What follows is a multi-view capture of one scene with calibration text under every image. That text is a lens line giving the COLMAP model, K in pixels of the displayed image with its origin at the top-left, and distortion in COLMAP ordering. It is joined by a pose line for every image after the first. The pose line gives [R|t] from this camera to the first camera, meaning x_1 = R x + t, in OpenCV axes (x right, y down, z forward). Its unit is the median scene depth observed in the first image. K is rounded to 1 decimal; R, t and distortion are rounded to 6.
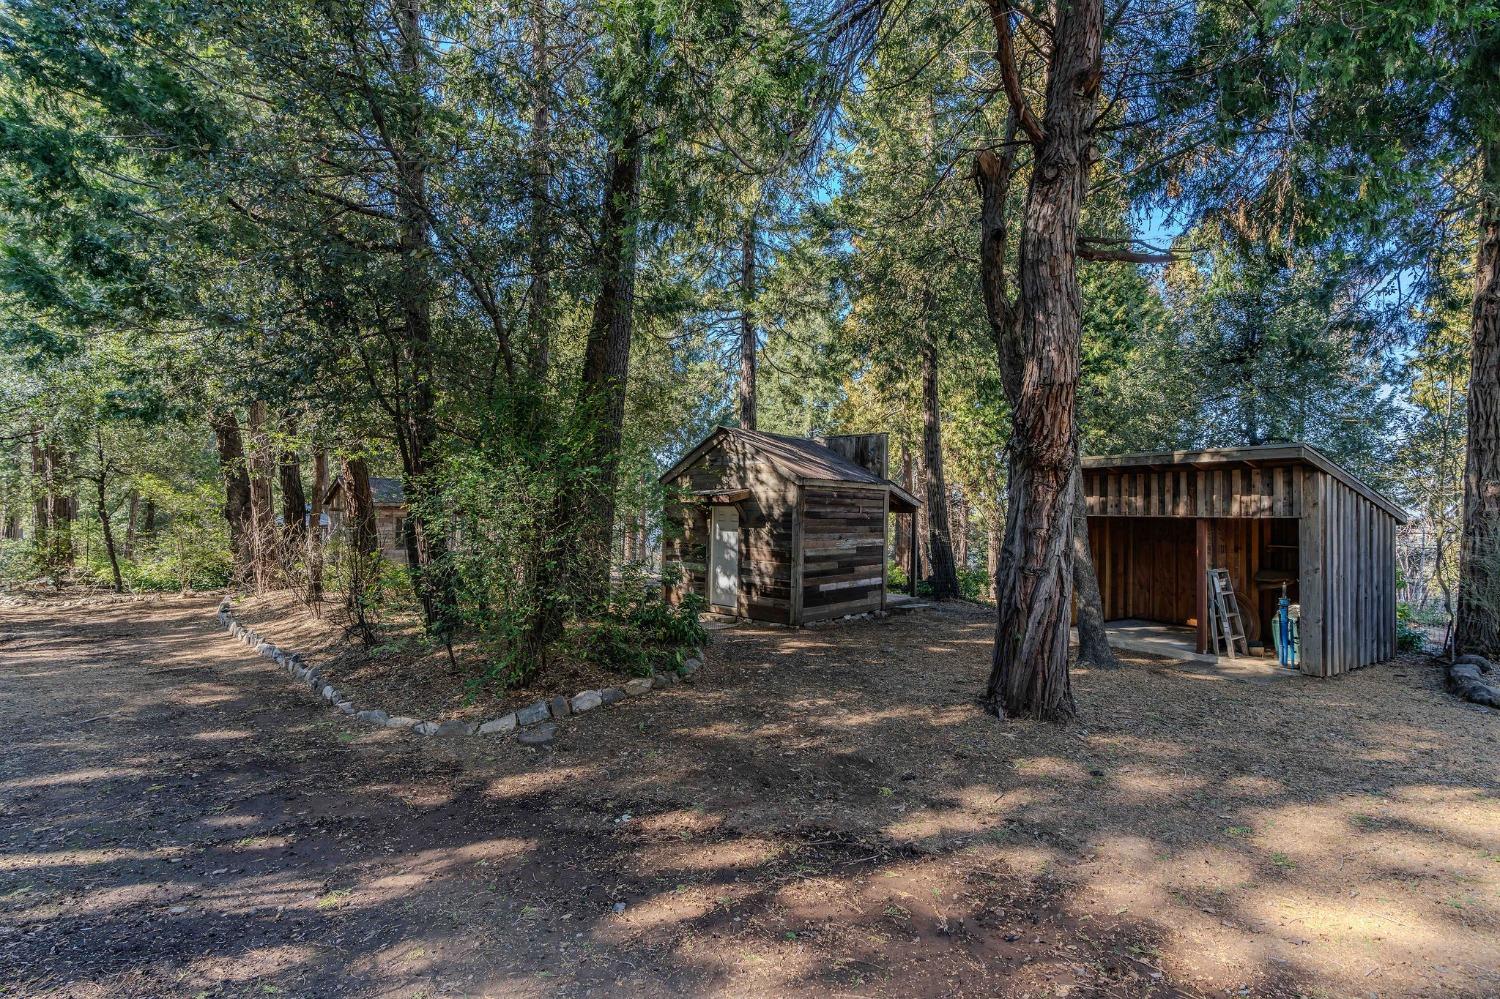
lens RADIAL K [[700.2, 0, 752.4], [0, 700.2, 509.0], [0, 0, 1]] dist [-0.008939, 0.000662]
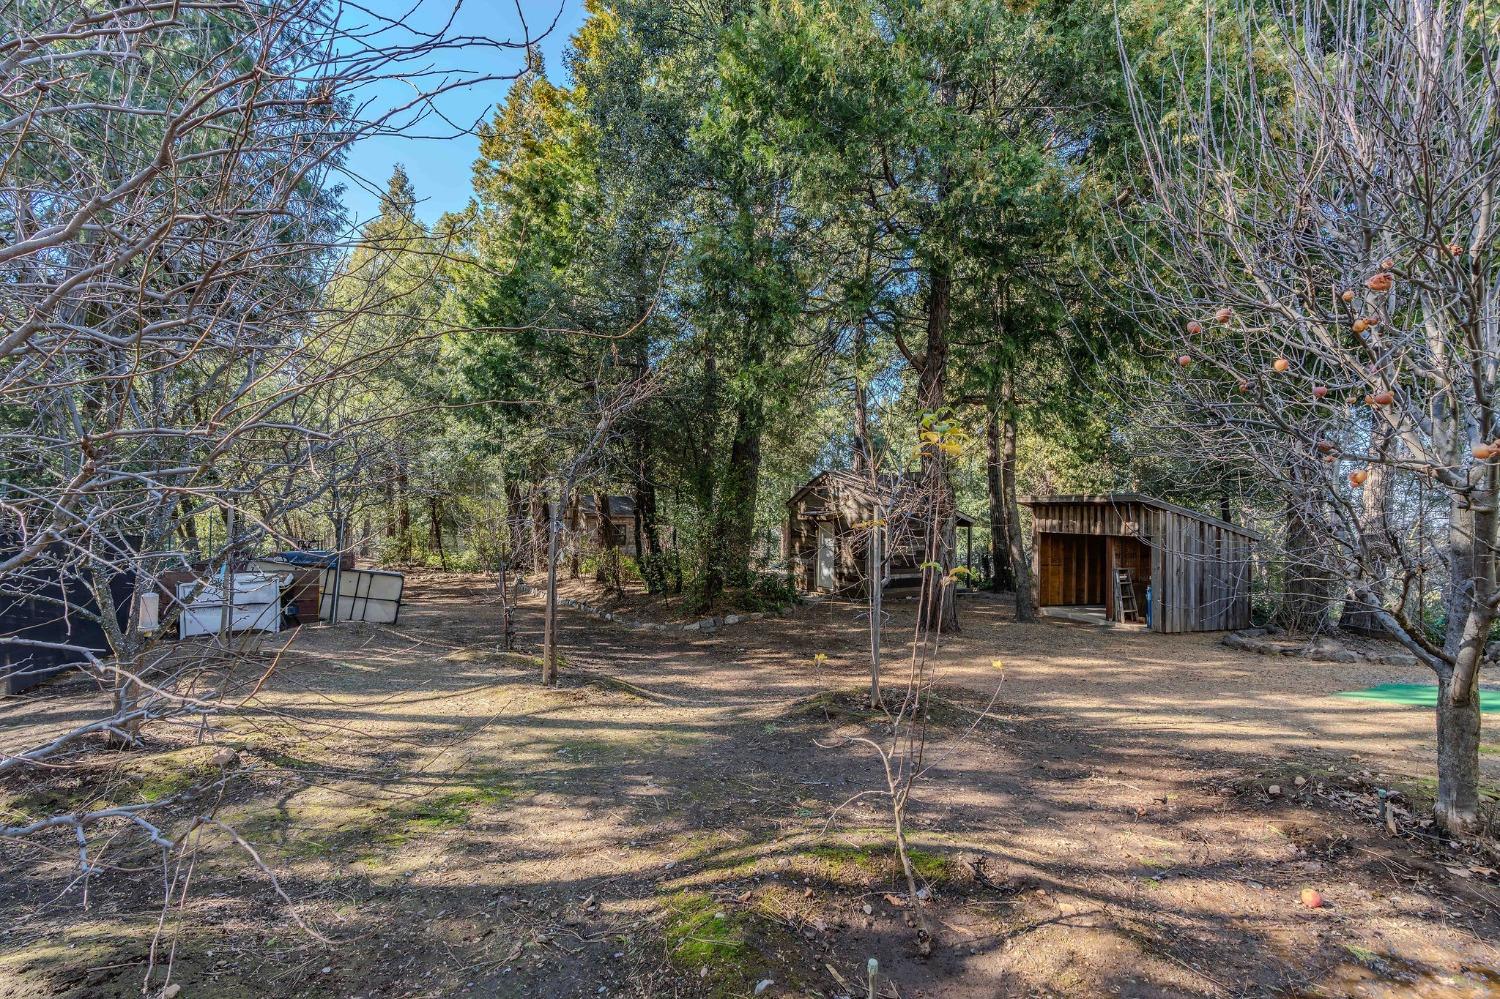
lens RADIAL K [[700.2, 0, 749.1], [0, 700.2, 503.6], [0, 0, 1]] dist [-0.008939, 0.000662]
pose [[0.972490, 0.003367, -0.232920, 0.158295], [-0.006219, 0.999914, -0.011512, -0.026390], [0.232862, 0.012644, 0.972428, -0.540923]]
